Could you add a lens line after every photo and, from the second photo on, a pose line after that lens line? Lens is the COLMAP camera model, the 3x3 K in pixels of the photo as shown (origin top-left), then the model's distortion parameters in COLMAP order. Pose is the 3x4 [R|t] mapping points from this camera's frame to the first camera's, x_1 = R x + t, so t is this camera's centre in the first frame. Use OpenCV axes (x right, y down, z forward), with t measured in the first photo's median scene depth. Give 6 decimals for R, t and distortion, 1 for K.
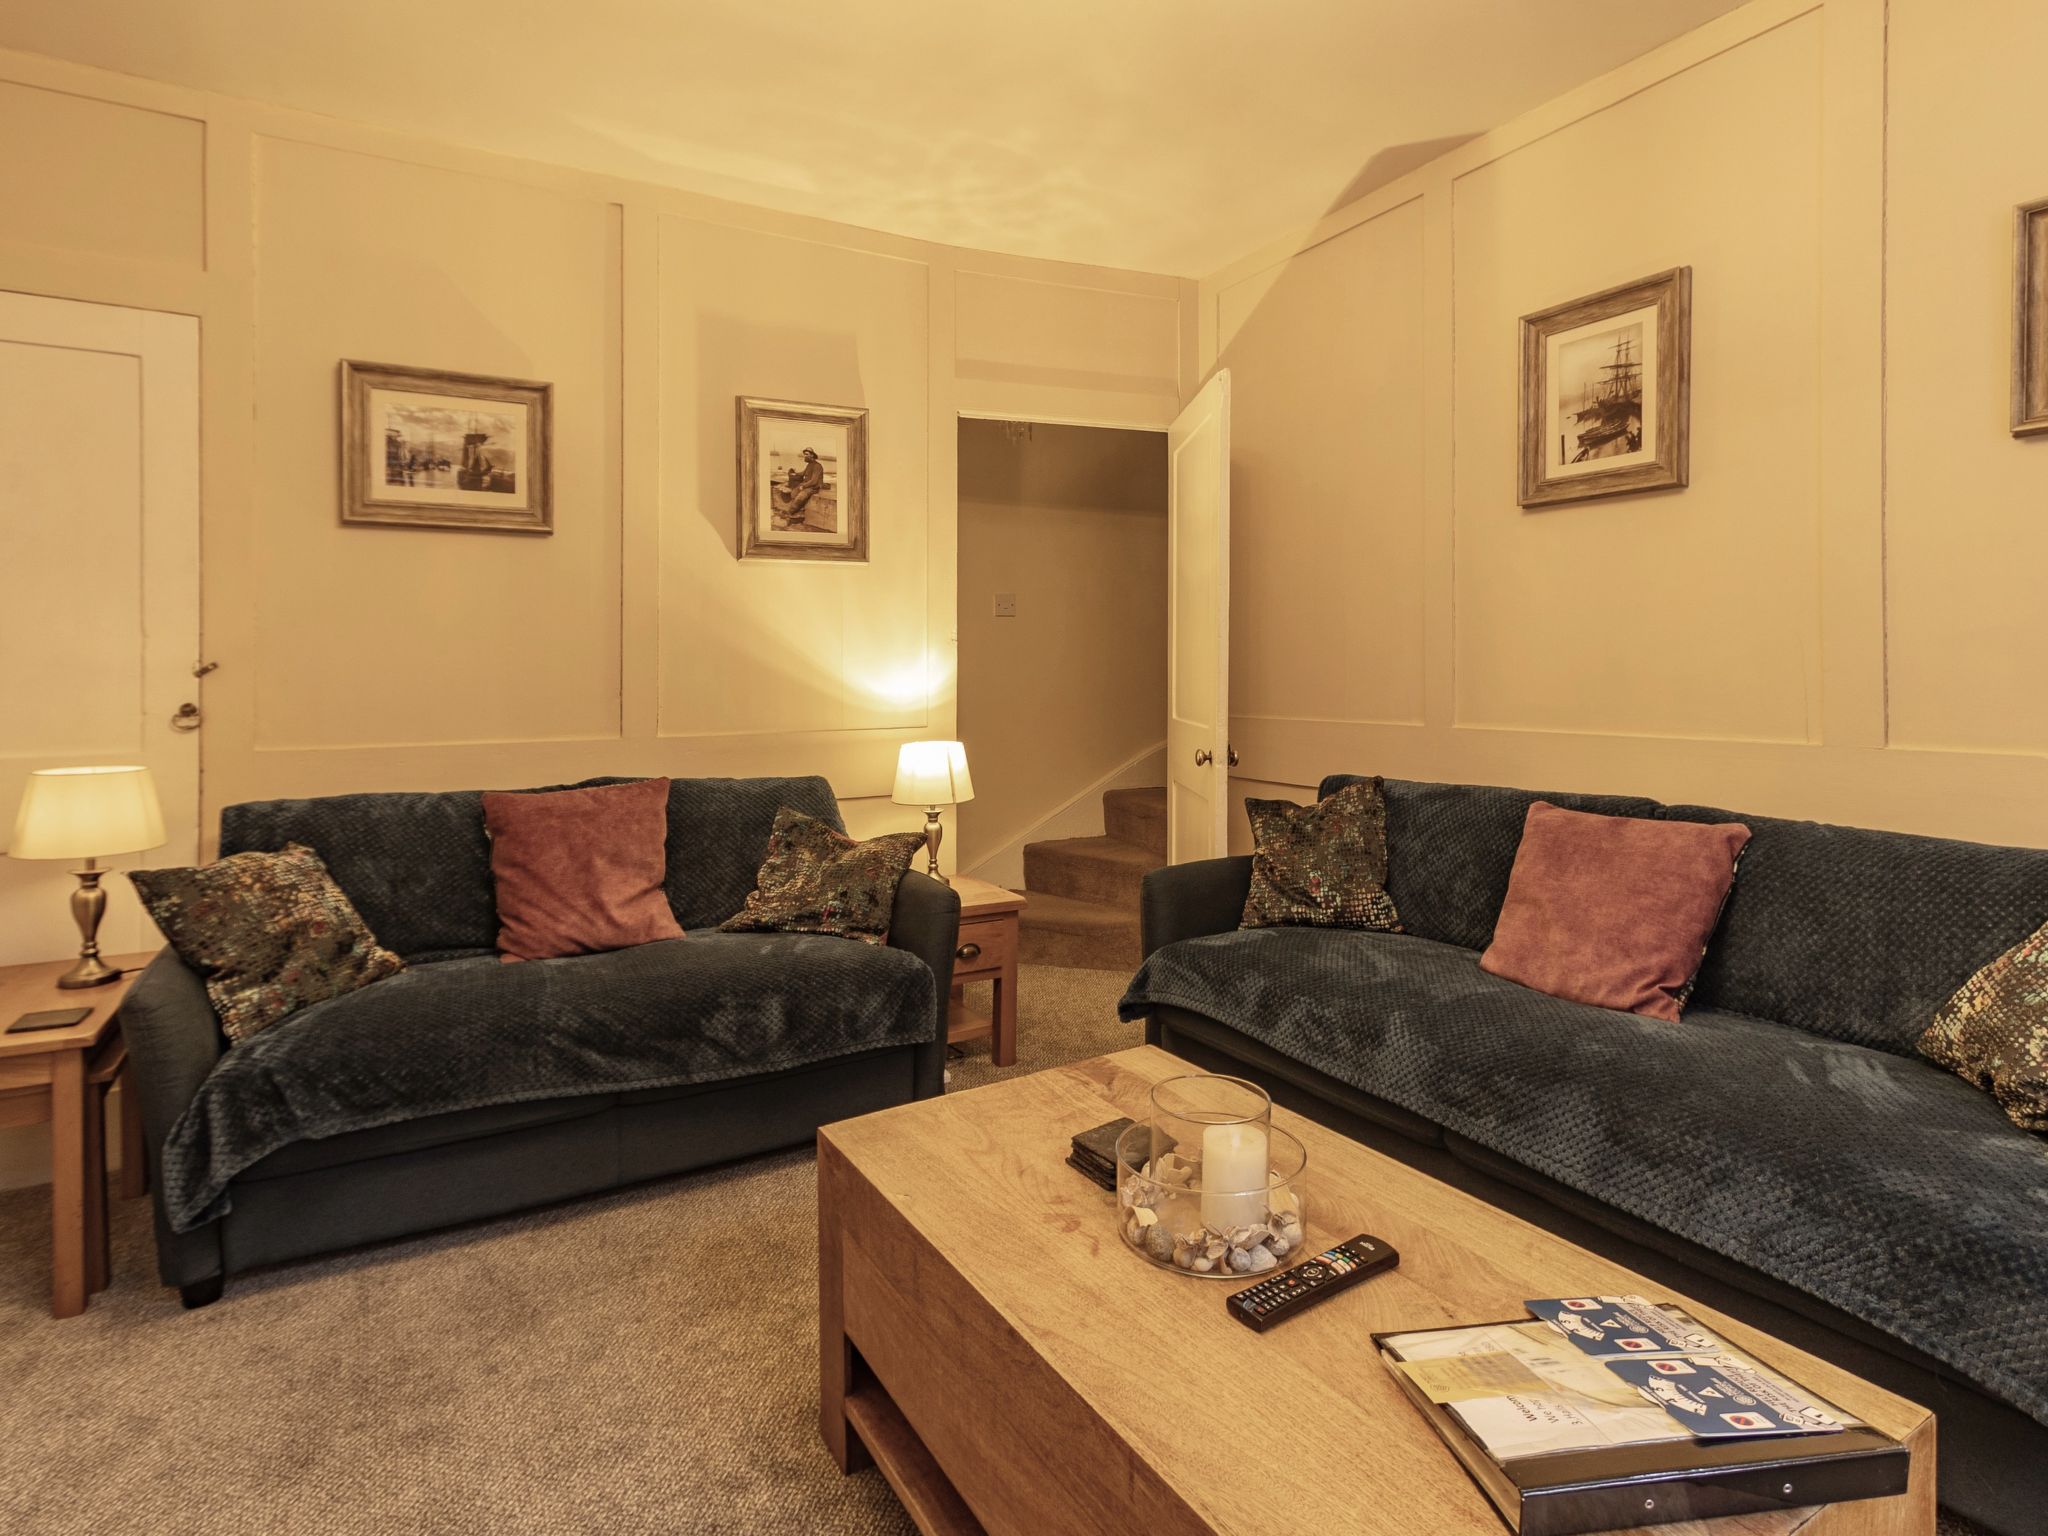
lens RADIAL K [[1085.6, 0, 971.4], [0, 1085.6, 733.7], [0, 0, 1]] dist [0.011957, -0.003734]
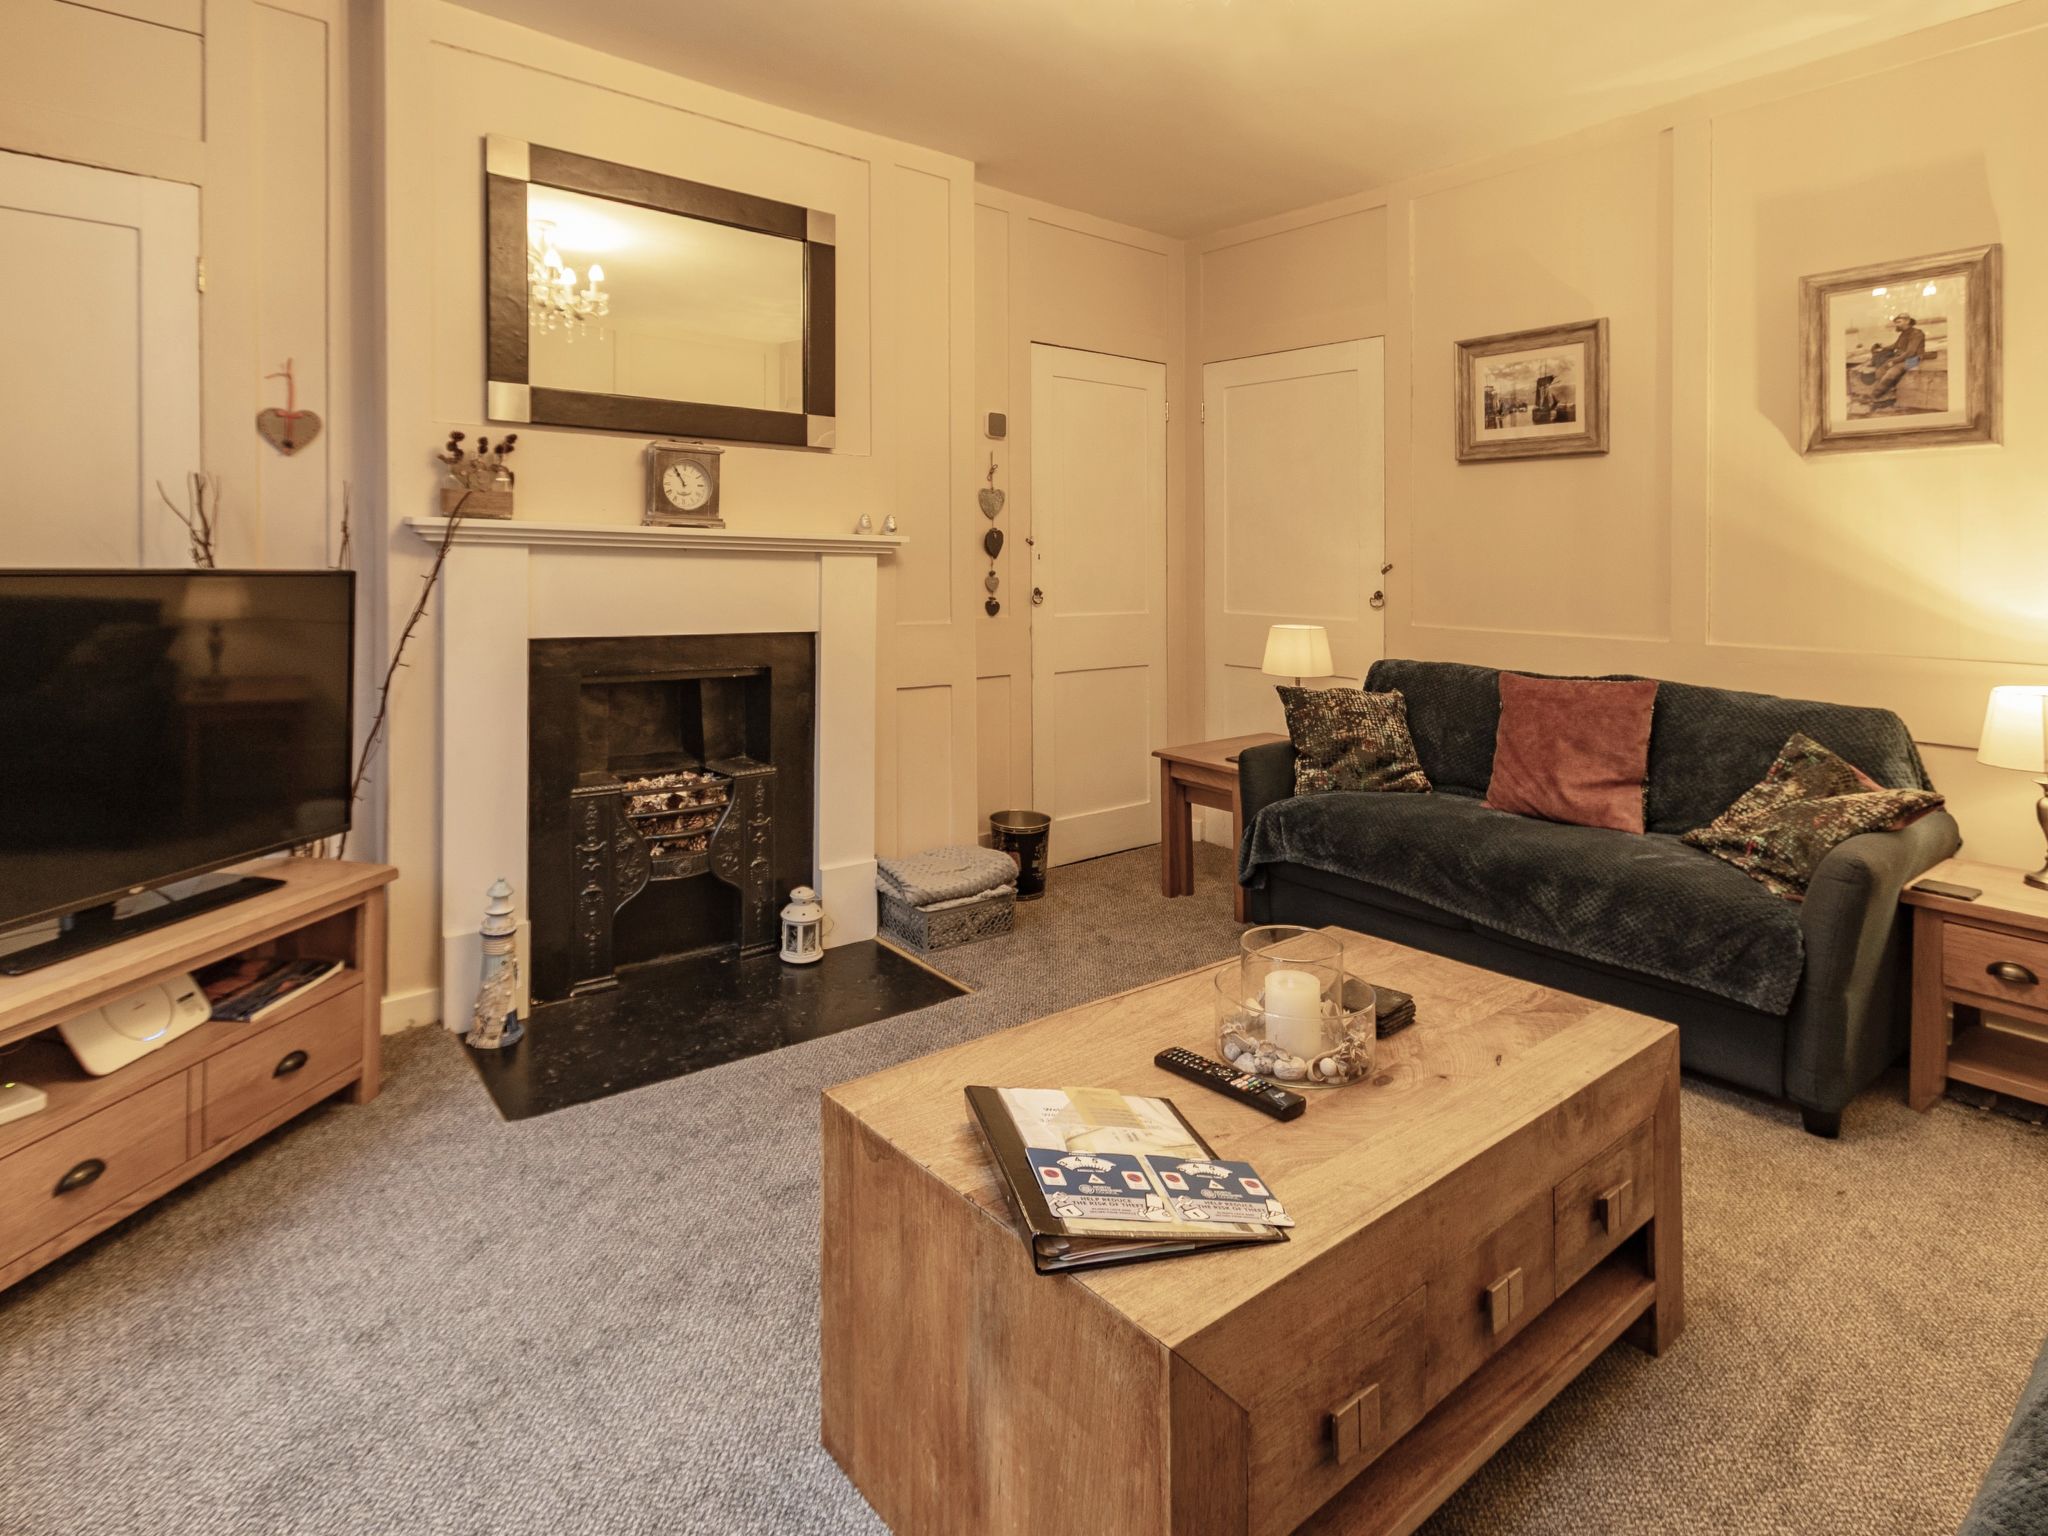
lens RADIAL K [[1085.6, 0, 1061.8], [0, 1085.6, 678.8], [0, 0, 1]] dist [0.011957, -0.003734]
pose [[0.195201, 0.116488, -0.973821, 0.654796], [-0.074887, 0.991793, 0.103627, -0.028524], [0.977900, 0.052699, 0.202322, 0.251159]]
